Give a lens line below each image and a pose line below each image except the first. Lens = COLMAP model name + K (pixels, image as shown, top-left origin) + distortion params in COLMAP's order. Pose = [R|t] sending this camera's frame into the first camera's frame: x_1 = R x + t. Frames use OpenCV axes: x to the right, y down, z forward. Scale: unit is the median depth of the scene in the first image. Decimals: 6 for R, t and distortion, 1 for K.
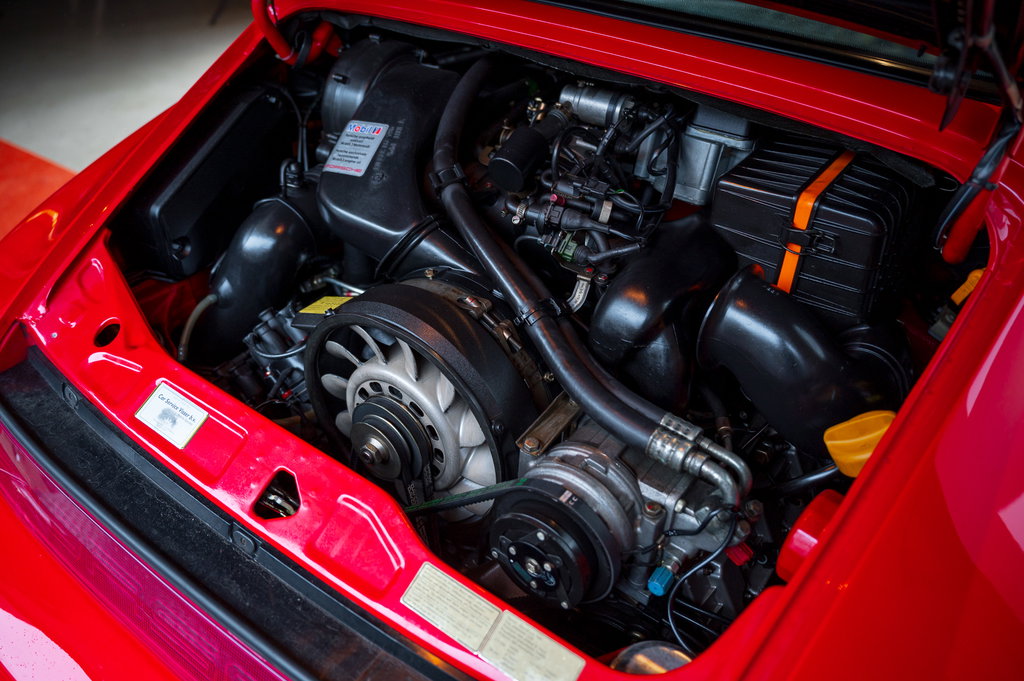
lens RADIAL K [[786.1, 0, 512.0], [0, 786.1, 340.5], [0, 0, 1]] dist [0.006000, -0.001998]
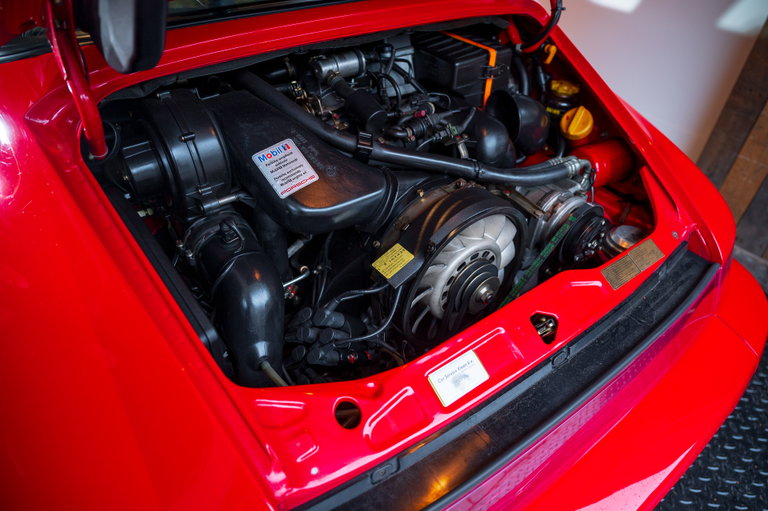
lens RADIAL K [[508.7, 0, 384.0], [0, 508.7, 255.5], [0, 0, 1]] dist [-0.001504, 0.003054]
pose [[0.286881, -0.615733, 0.733875, -0.945258], [0.542549, 0.735802, 0.405261, -0.445659], [-0.789519, 0.281901, 0.545153, 0.591731]]
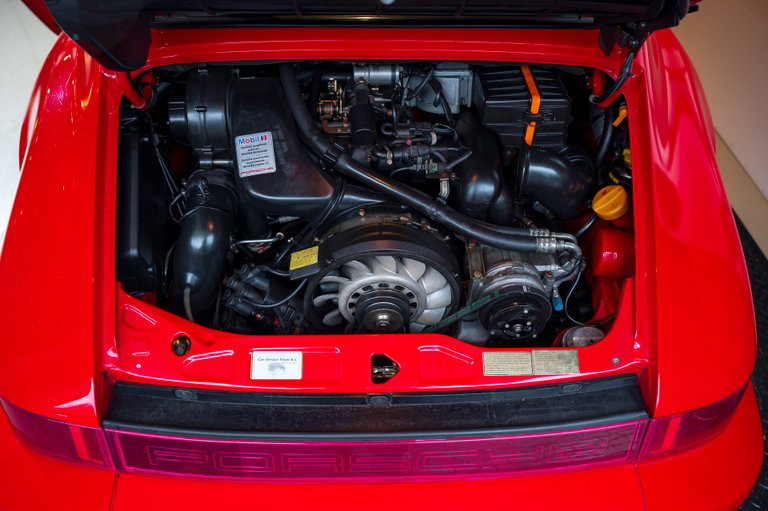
lens RADIAL K [[589.6, 0, 384.0], [0, 589.6, 255.5], [0, 0, 1]] dist [0.006000, -0.001998]
pose [[0.794019, -0.448275, 0.410589, -0.644770], [0.366177, 0.891845, 0.265571, -0.331124], [-0.485230, -0.060520, 0.872289, -0.109227]]
